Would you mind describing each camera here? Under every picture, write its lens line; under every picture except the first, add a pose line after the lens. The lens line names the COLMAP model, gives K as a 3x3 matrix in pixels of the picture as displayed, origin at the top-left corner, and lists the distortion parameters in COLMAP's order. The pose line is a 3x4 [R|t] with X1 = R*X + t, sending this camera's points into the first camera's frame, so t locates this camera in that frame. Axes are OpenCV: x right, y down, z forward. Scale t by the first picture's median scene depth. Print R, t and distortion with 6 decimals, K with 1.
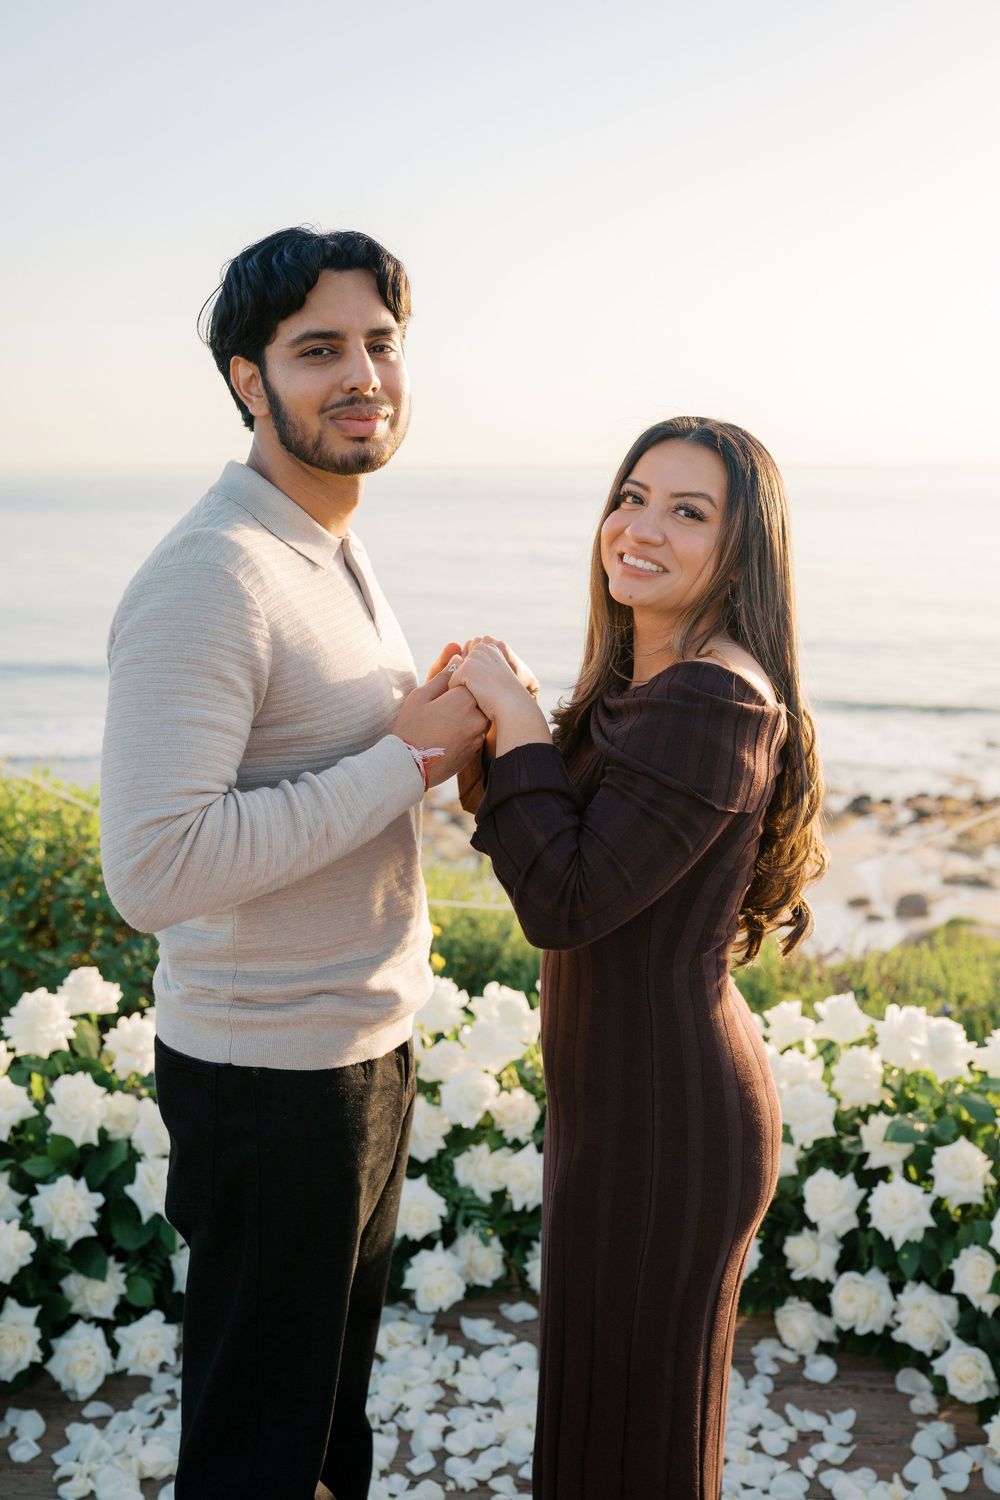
lens RADIAL K [[1485.9, 0, 501.0], [0, 1485.9, 737.0], [0, 0, 1]] dist [-0.002342, -0.004028]
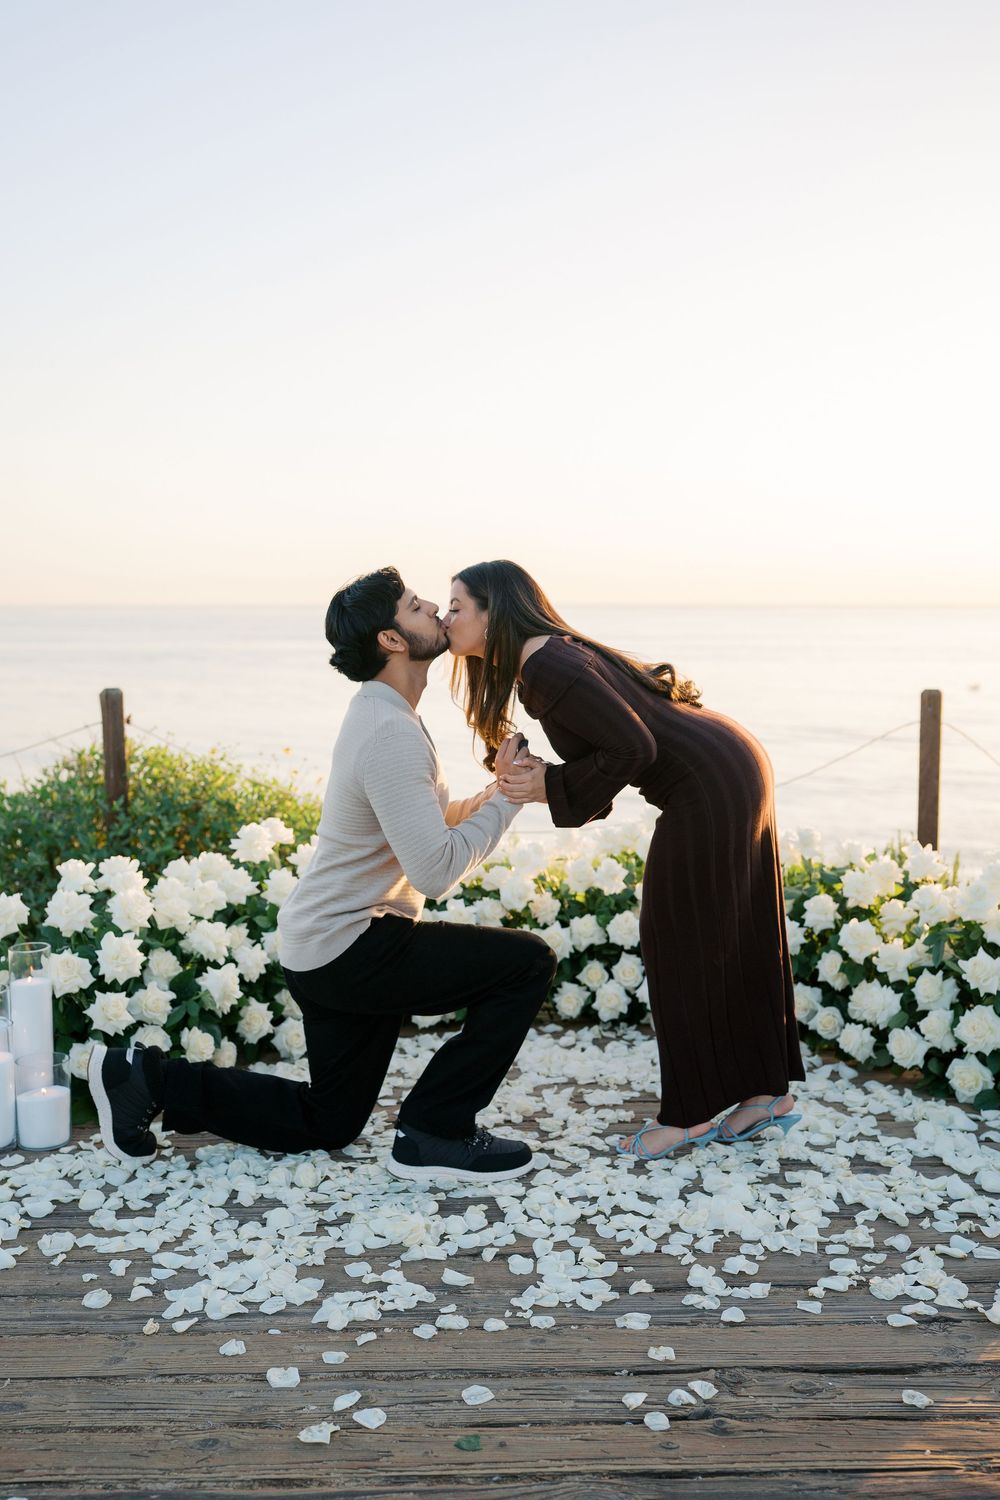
lens RADIAL K [[1418.0, 0, 486.8], [0, 1418.0, 747.3], [0, 0, 1]] dist [0.003453, -0.010029]
pose [[0.997245, -0.004592, 0.074031, -0.178948], [0.010633, 0.996624, -0.081409, 0.224264], [-0.073407, 0.081972, 0.993928, -0.563660]]
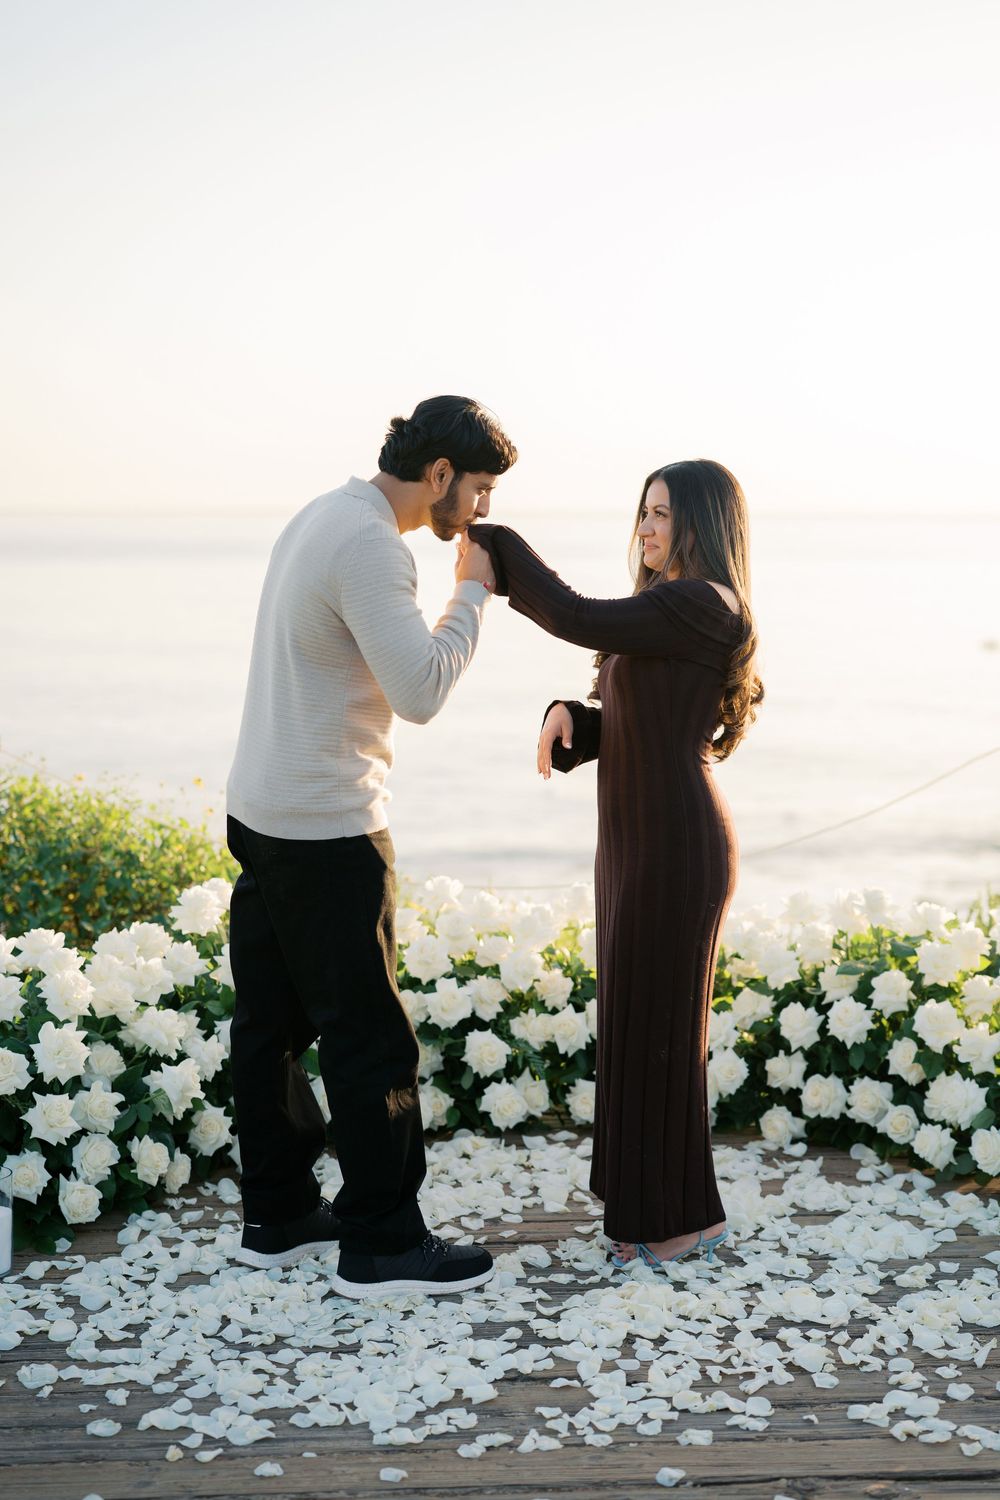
lens RADIAL K [[2172.4, 0, 500.0], [0, 2172.4, 750.0], [0, 0, 1]] dist [-0.011331, 0.014101]
pose [[0.991296, -0.005385, 0.131543, -0.308342], [0.015044, 0.997252, -0.072547, 0.201276], [-0.130791, 0.073894, 0.988652, -0.943322]]
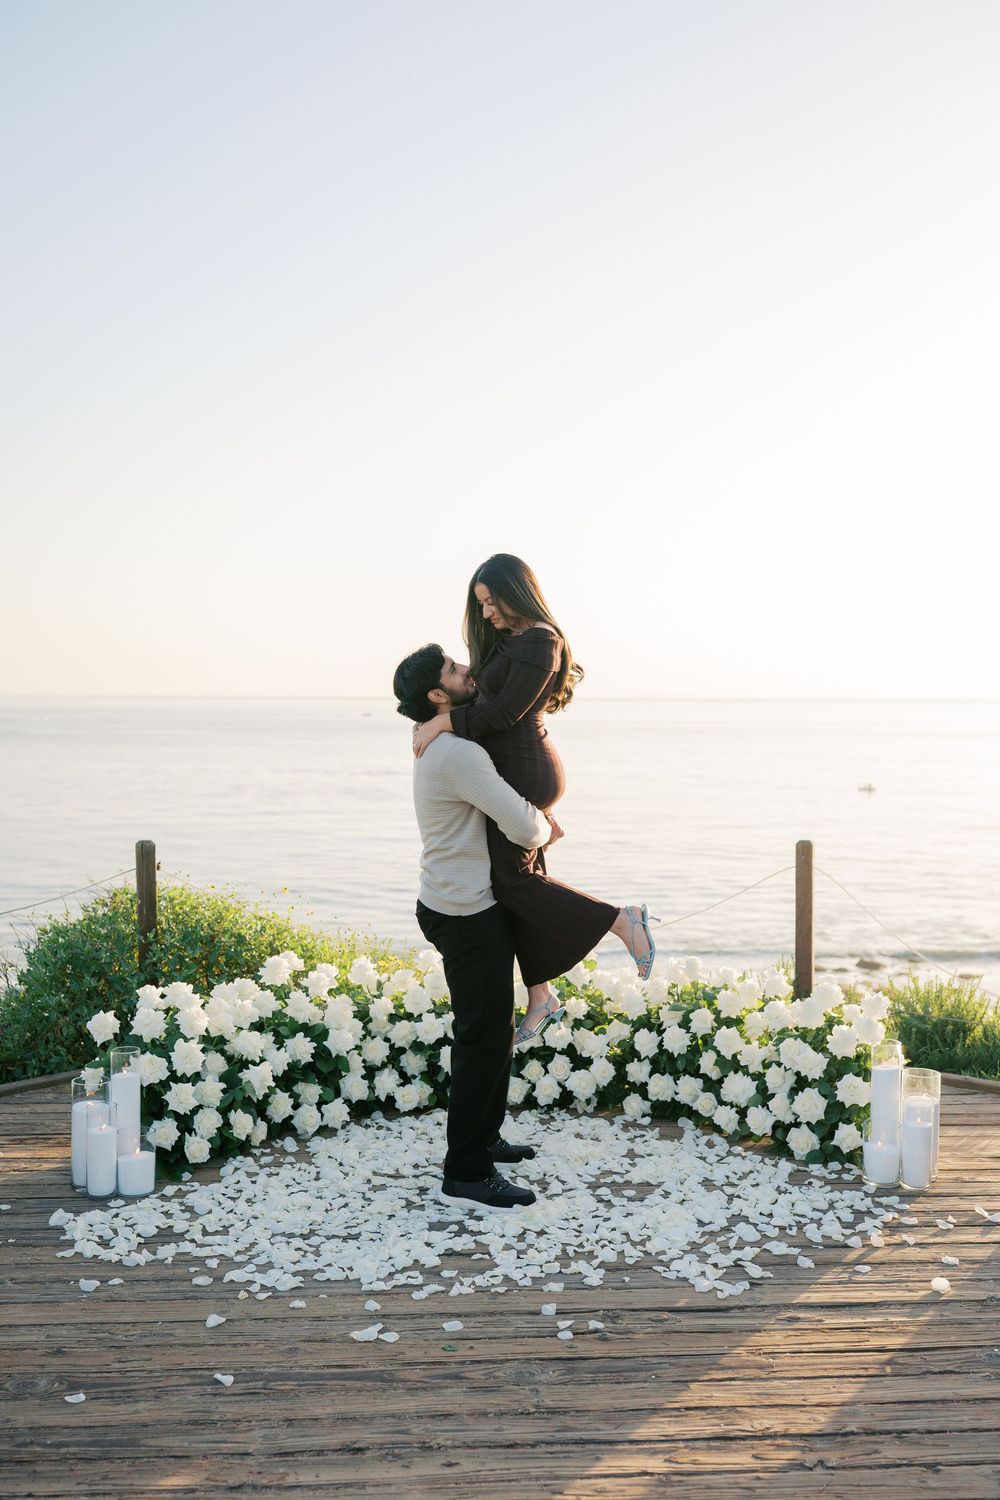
lens RADIAL K [[1485.9, 0, 501.0], [0, 1485.9, 737.0], [0, 0, 1]] dist [-0.002342, -0.004028]
pose [[0.992926, 0.004214, 0.118663, -0.253536], [0.014352, 0.987783, -0.155171, 0.203544], [-0.117868, 0.155777, 0.980735, -1.198842]]
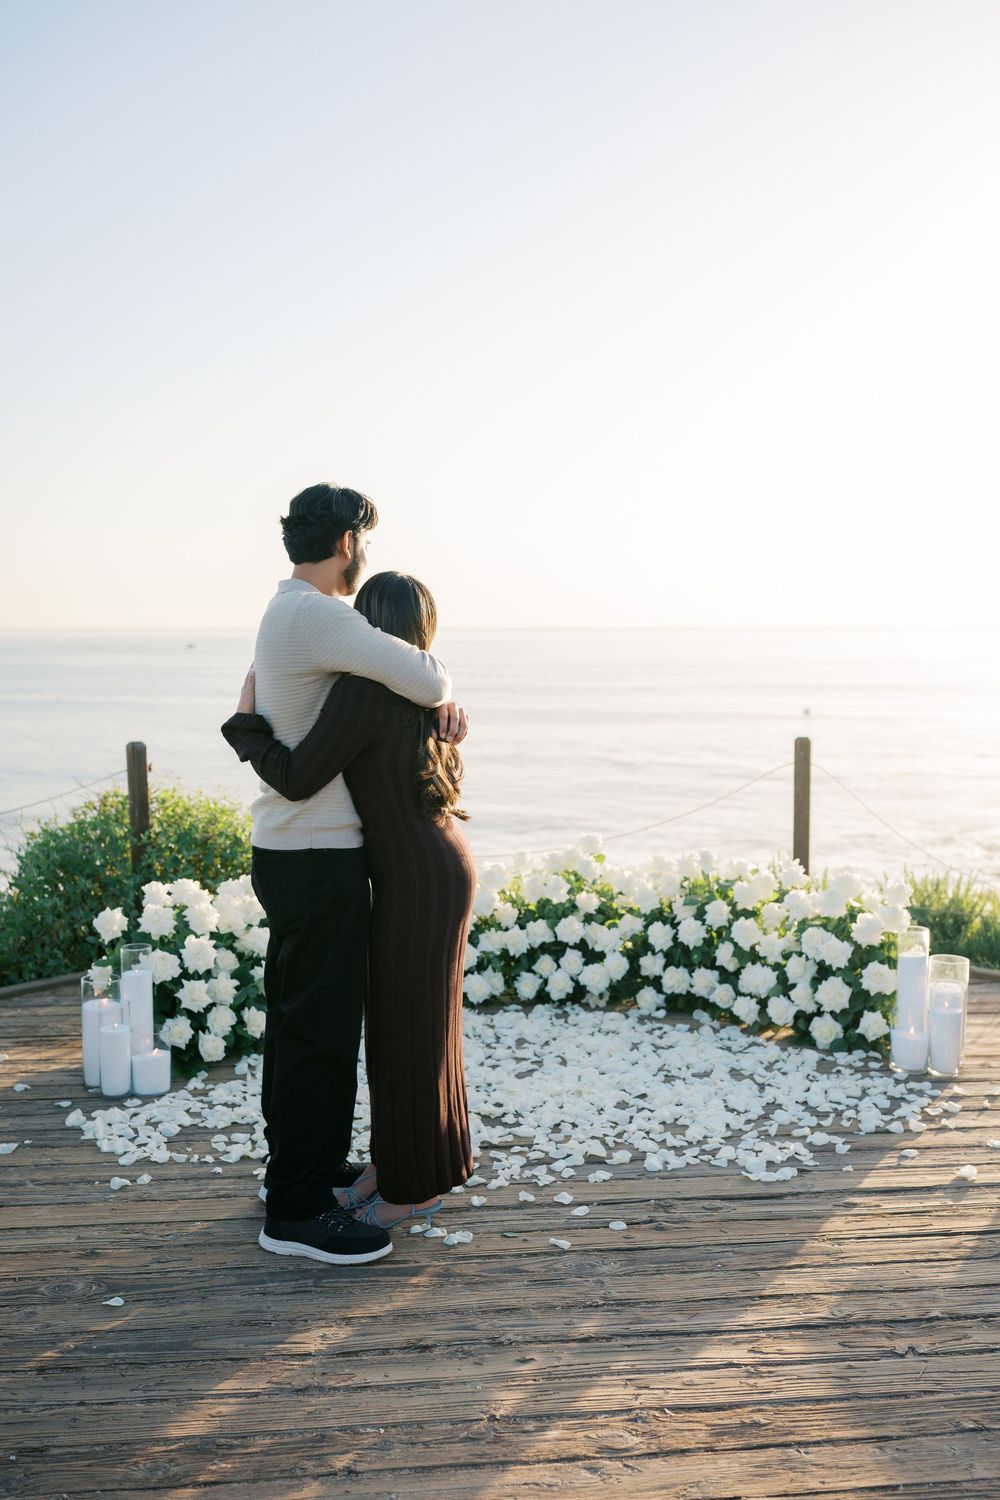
lens RADIAL K [[1435.6, 0, 495.4], [0, 1435.6, 754.1], [0, 0, 1]] dist [-0.002660, -0.006774]
pose [[0.988047, -0.011757, 0.153707, -0.334424], [0.026267, 0.995346, -0.092715, 0.236231], [-0.151901, 0.095644, 0.983757, -1.049196]]
